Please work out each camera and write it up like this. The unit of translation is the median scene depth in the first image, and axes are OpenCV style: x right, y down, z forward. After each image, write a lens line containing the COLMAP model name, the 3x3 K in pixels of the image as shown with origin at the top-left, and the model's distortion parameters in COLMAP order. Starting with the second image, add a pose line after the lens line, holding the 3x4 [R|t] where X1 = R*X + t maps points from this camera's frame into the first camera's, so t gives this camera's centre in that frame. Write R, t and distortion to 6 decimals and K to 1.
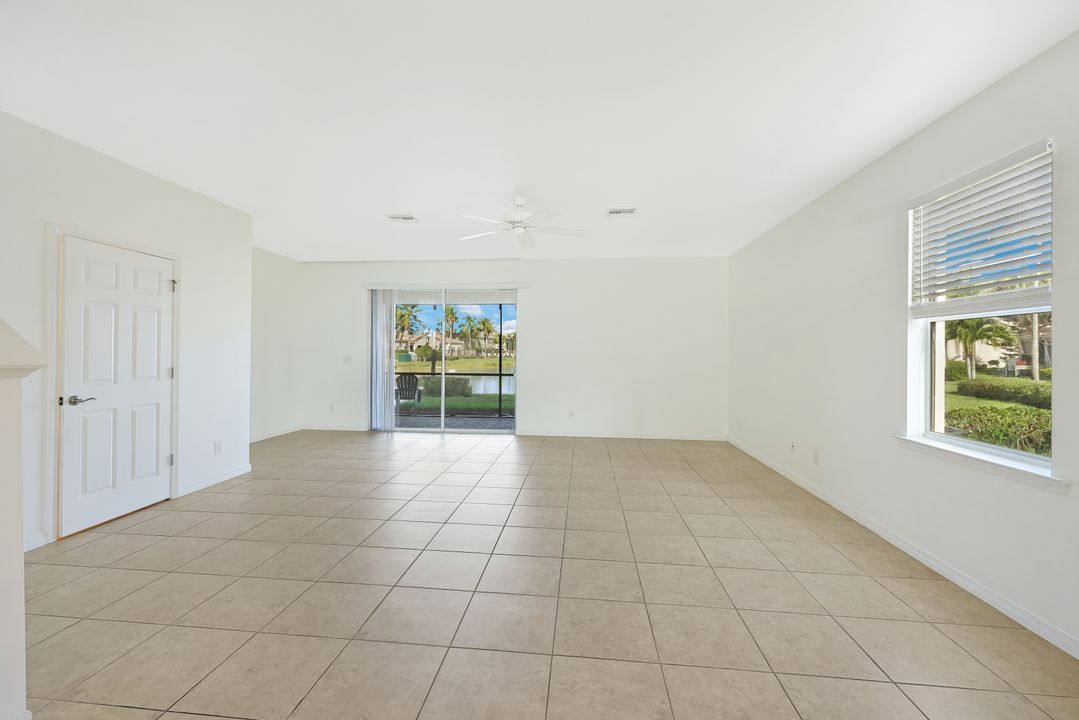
lens RADIAL K [[444.5, 0, 527.4], [0, 444.5, 359.5], [0, 0, 1]] dist [-0.002188, 0.000908]
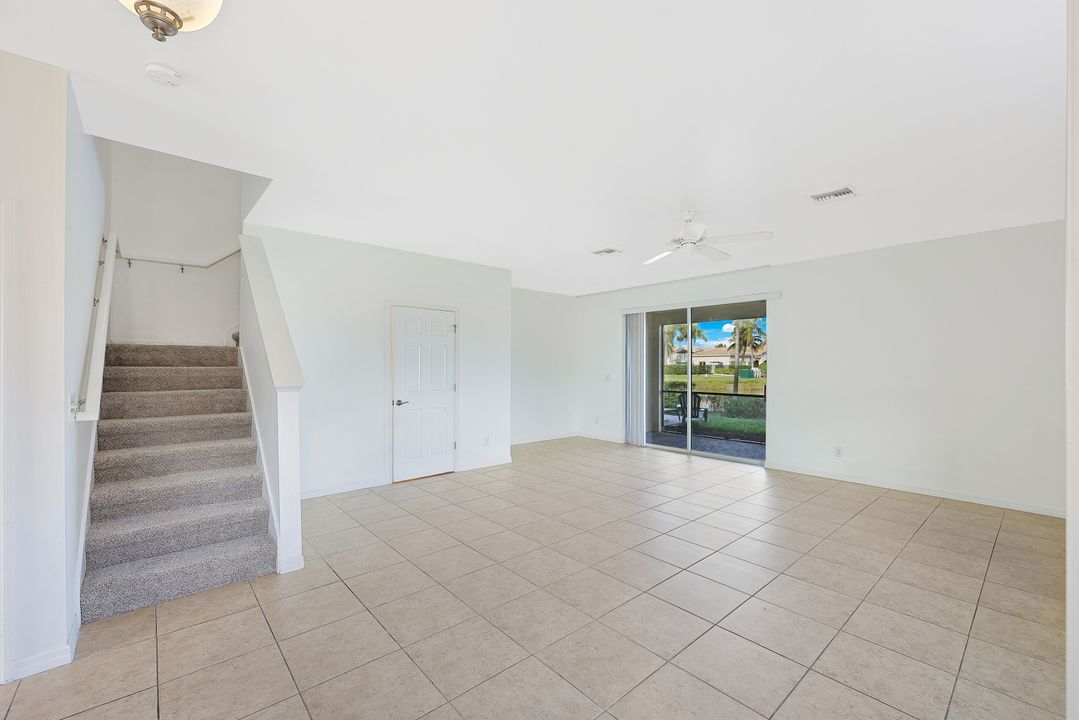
lens RADIAL K [[444.5, 0, 540.1], [0, 444.5, 374.6], [0, 0, 1]] dist [-0.002188, 0.000908]
pose [[0.733614, 0.009672, -0.679497, 0.237731], [-0.009214, 0.999948, 0.004285, -0.012342], [0.679504, 0.003117, 0.733666, 0.055676]]
